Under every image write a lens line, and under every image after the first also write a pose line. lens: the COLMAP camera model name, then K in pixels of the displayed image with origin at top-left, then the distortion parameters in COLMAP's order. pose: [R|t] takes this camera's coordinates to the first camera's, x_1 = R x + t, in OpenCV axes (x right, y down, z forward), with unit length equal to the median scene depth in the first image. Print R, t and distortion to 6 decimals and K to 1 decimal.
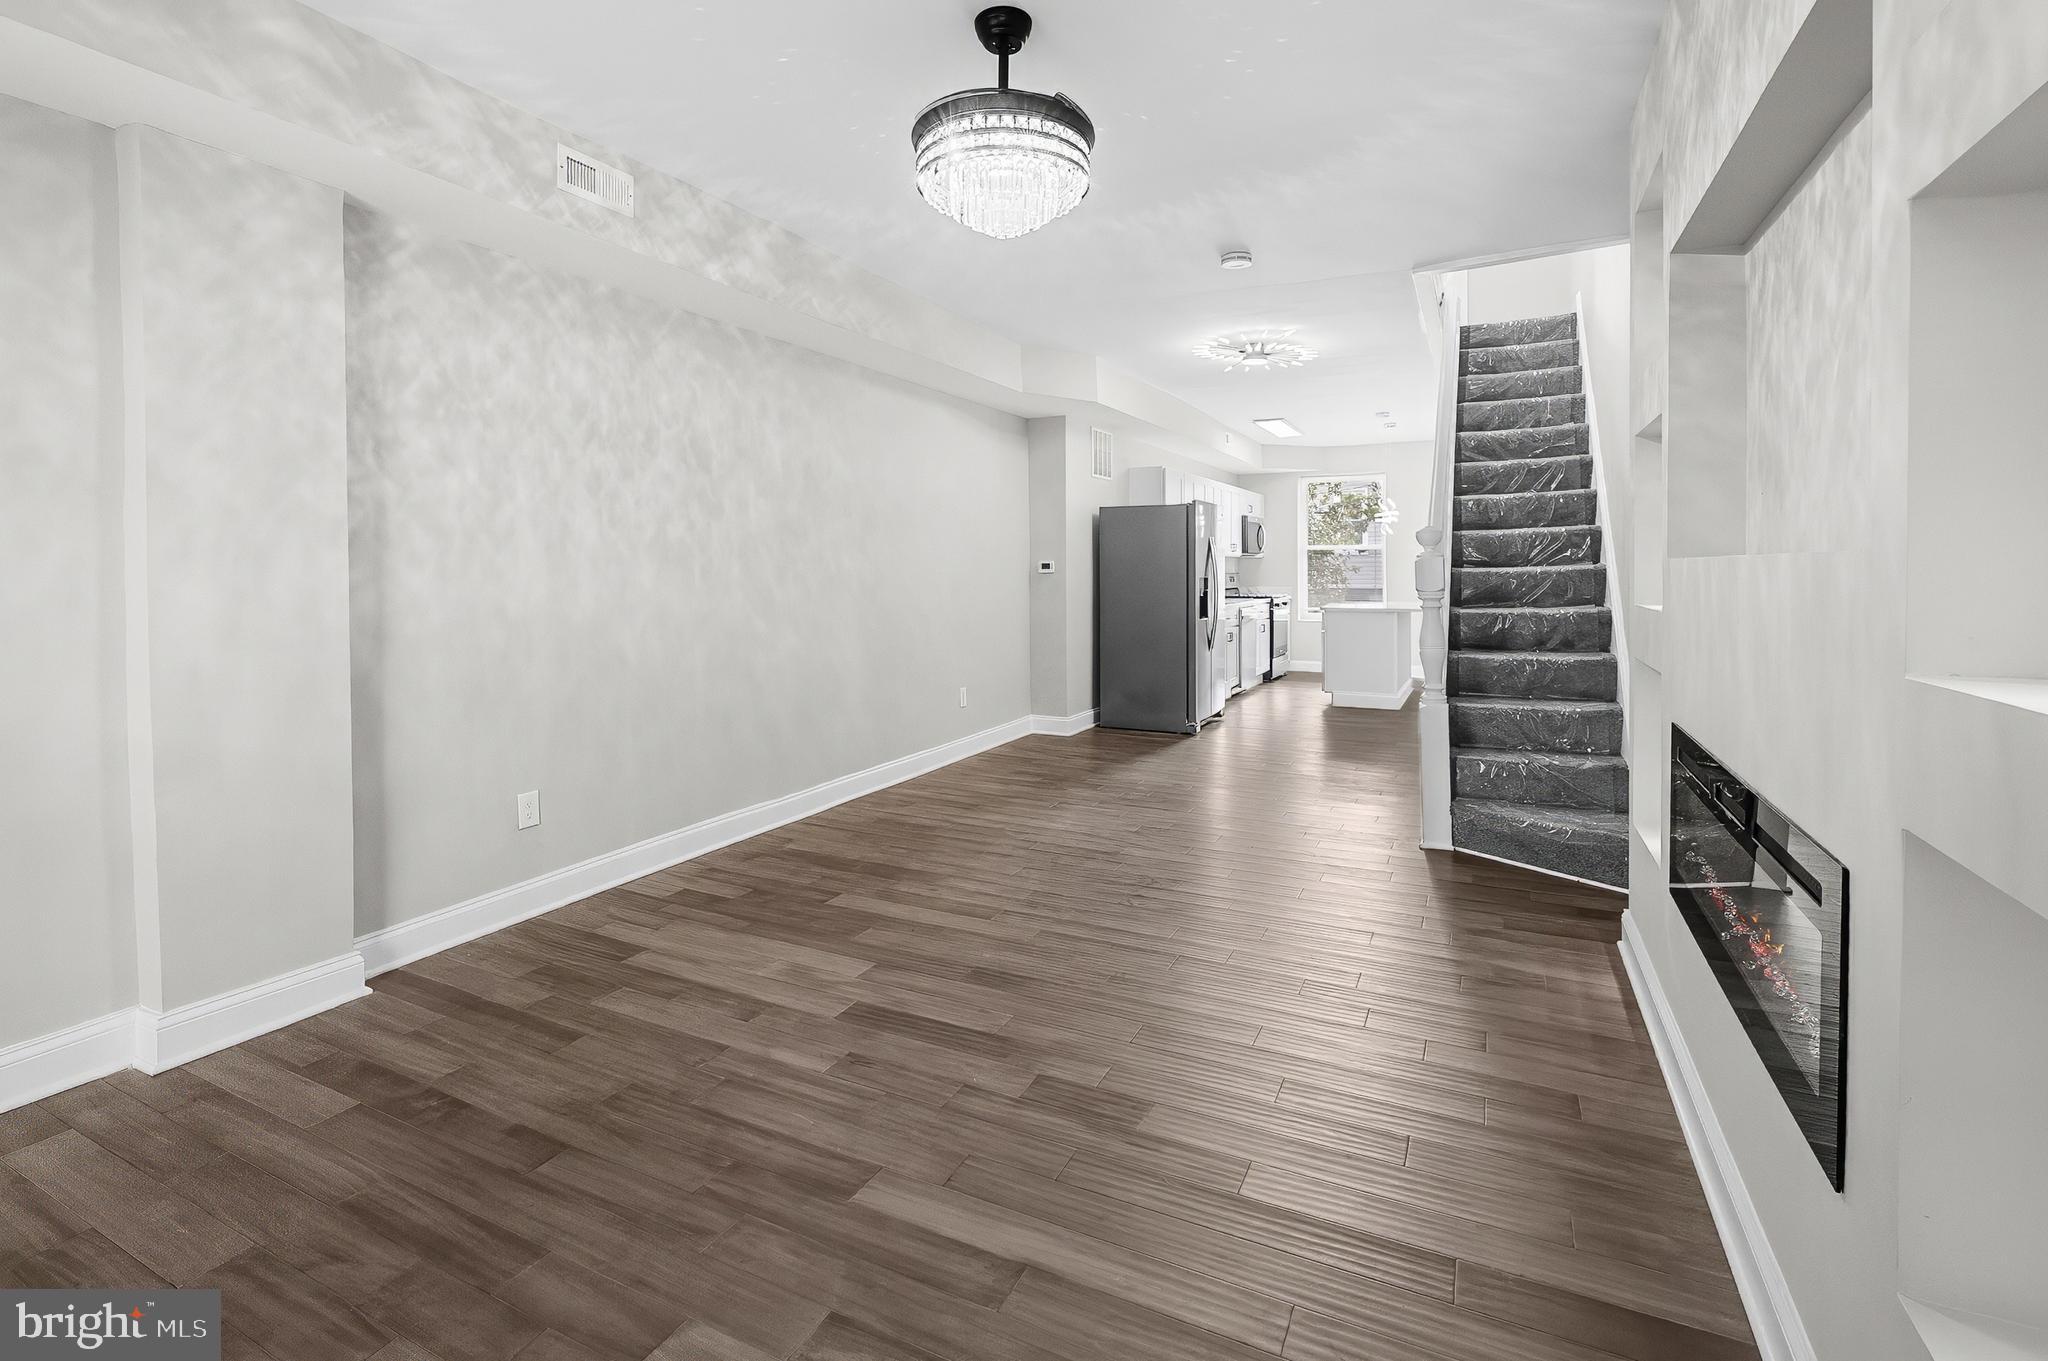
lens RADIAL K [[944.6, 0, 1012.2], [0, 944.6, 586.5], [0, 0, 1]] dist [-0.001314, -0.000121]
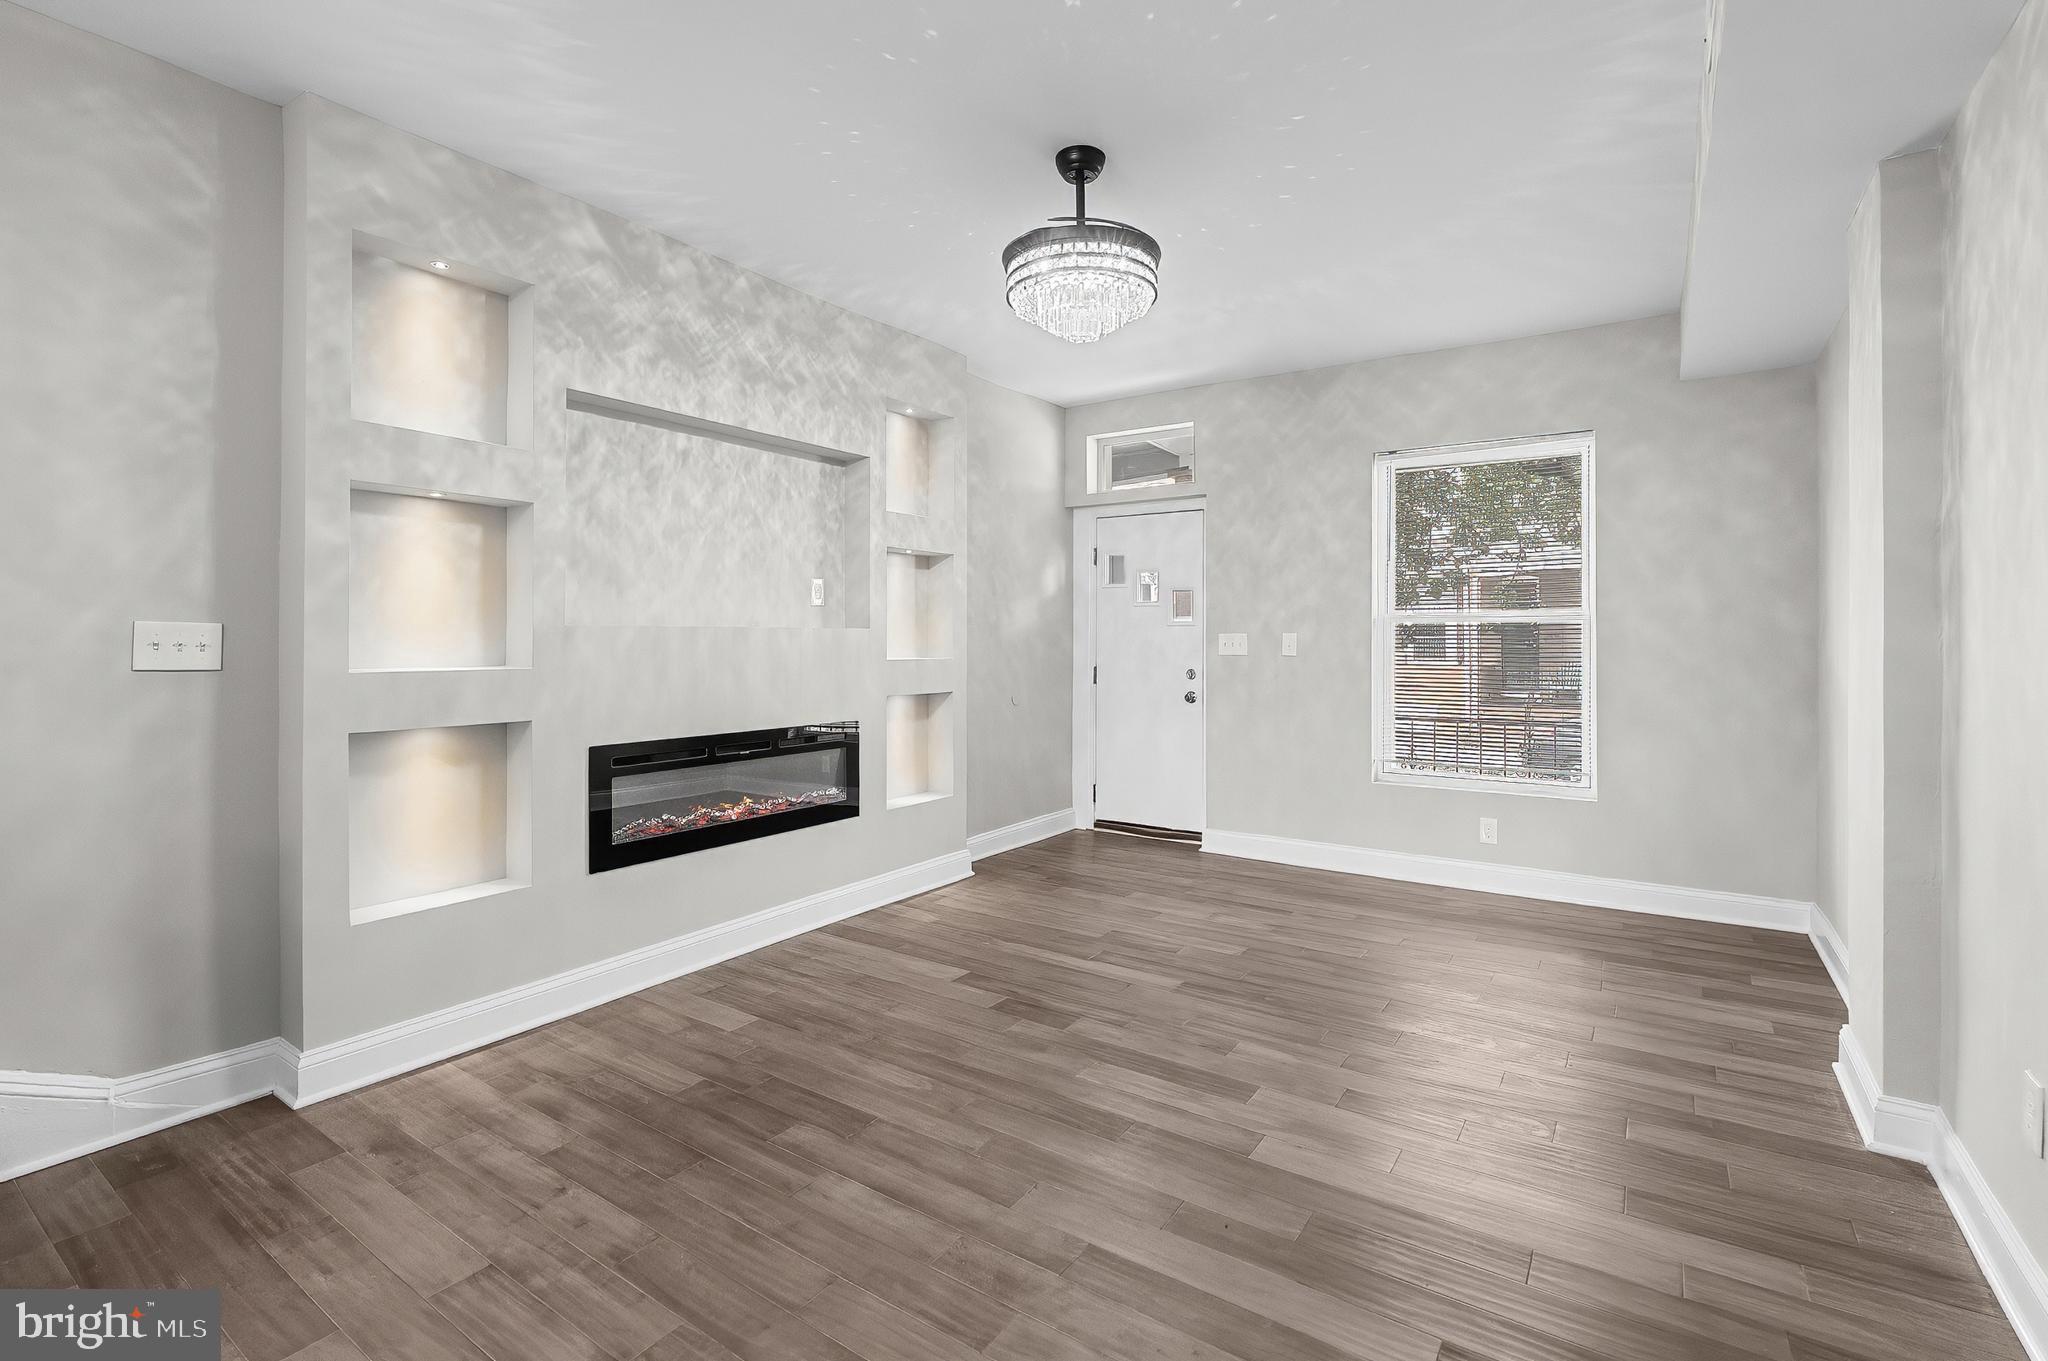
lens RADIAL K [[933.1, 0, 1031.4], [0, 933.1, 638.2], [0, 0, 1]] dist [-0.004484, -0.000014]
pose [[-0.992257, 0.004765, 0.124110, -0.075384], [0.006876, 0.999839, 0.016588, -0.024892], [-0.124011, 0.017313, -0.992130, 1.921128]]
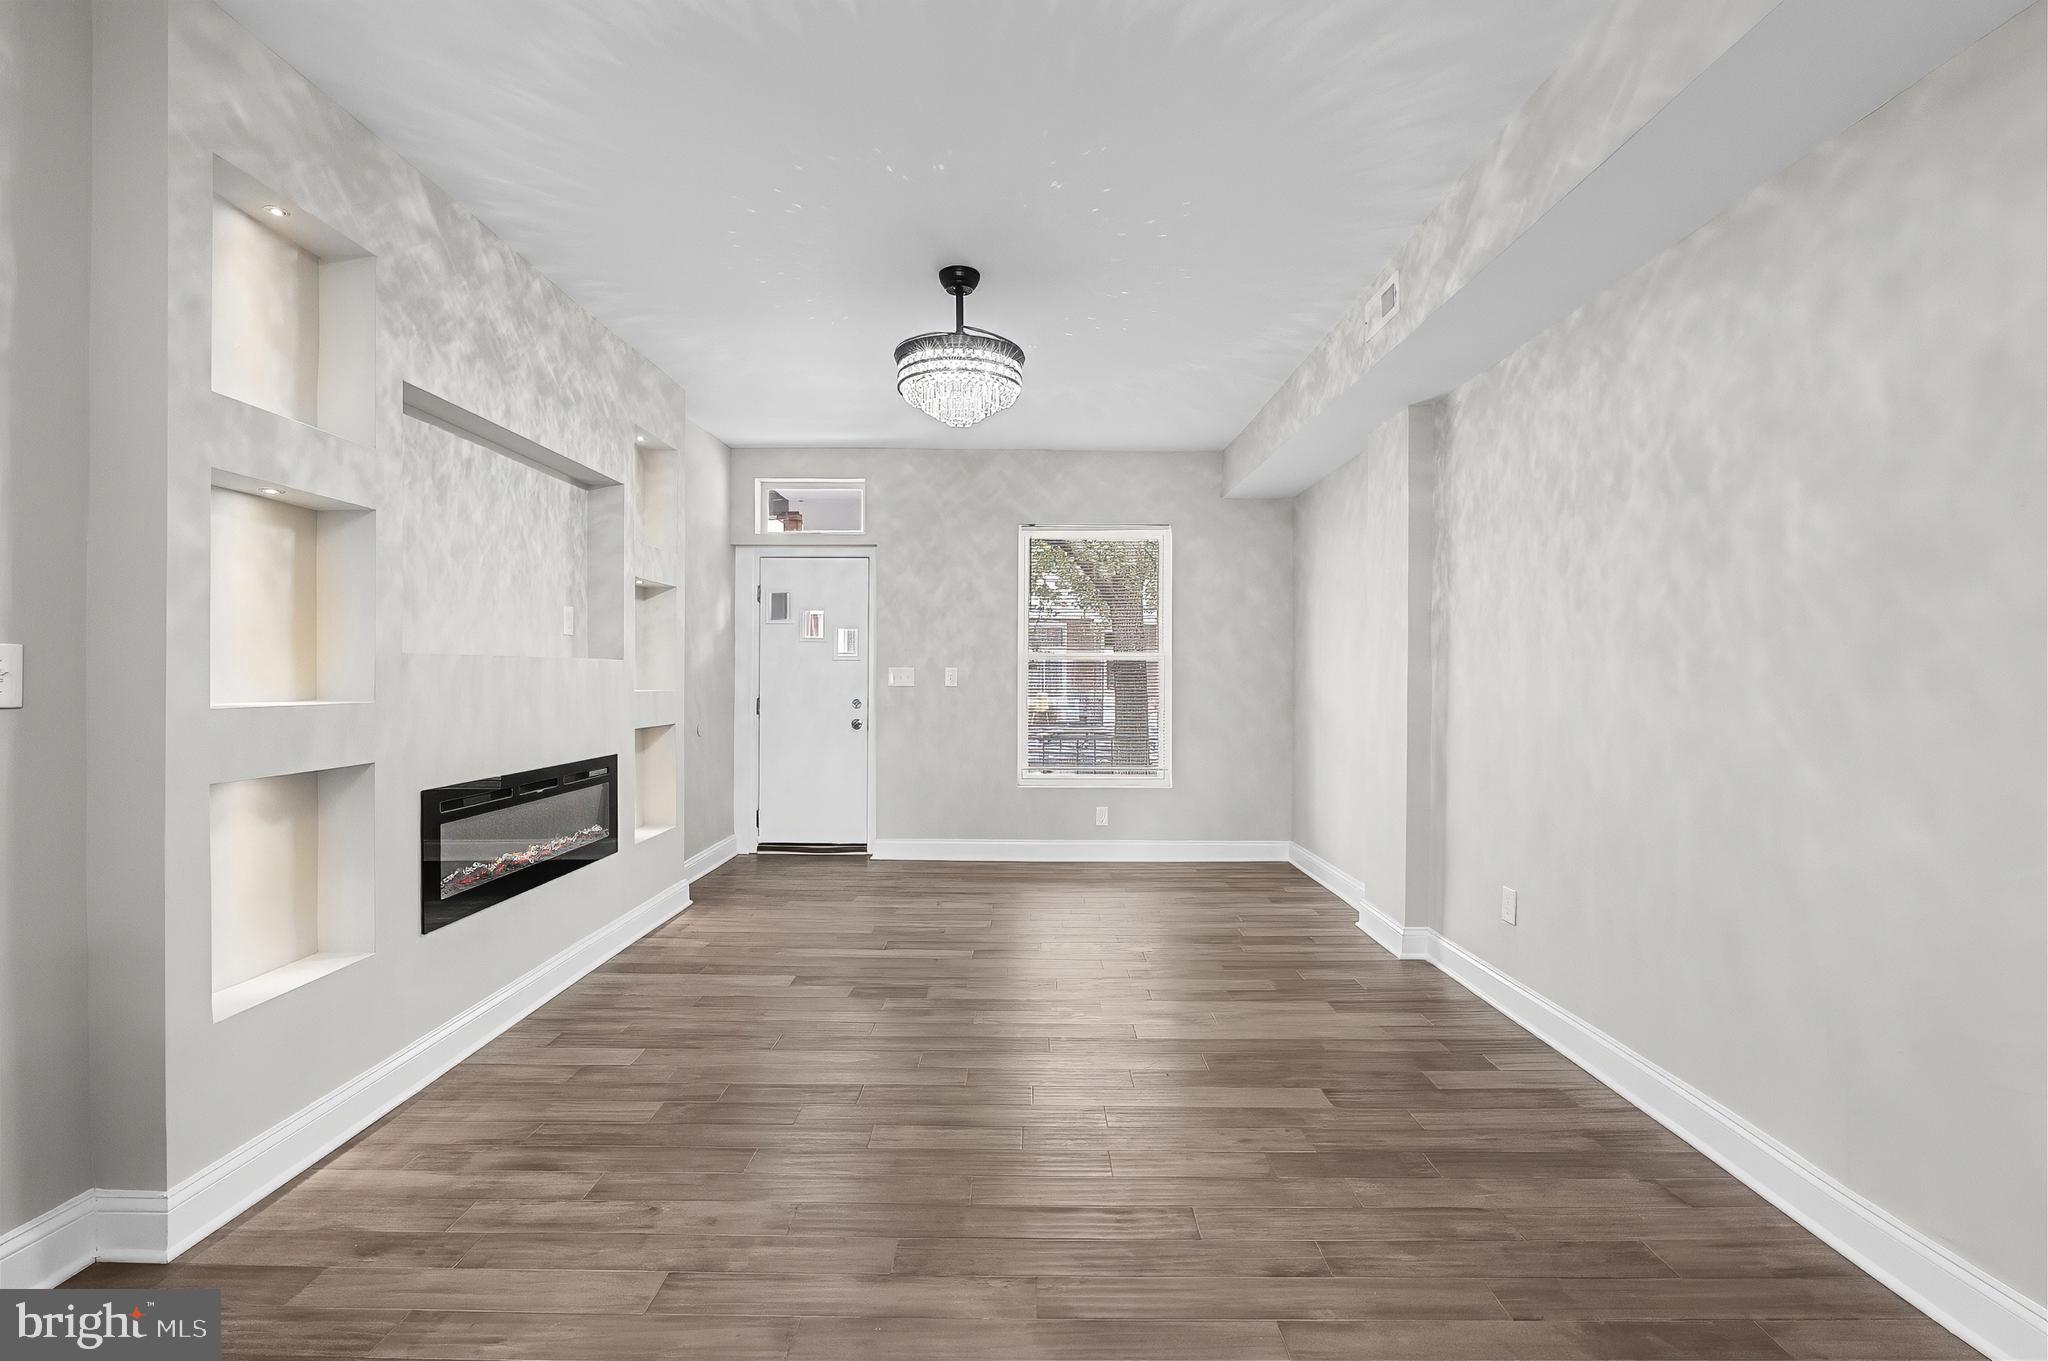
lens RADIAL K [[905.6, 0, 1024.0], [0, 905.6, 680.5], [0, 0, 1]] dist [-0.001715, 0.000373]
pose [[-0.894336, 0.004551, -0.447373, 0.458426], [-0.007457, 0.999658, 0.025076, -0.025135], [0.447334, 0.025762, -0.893996, 2.021019]]
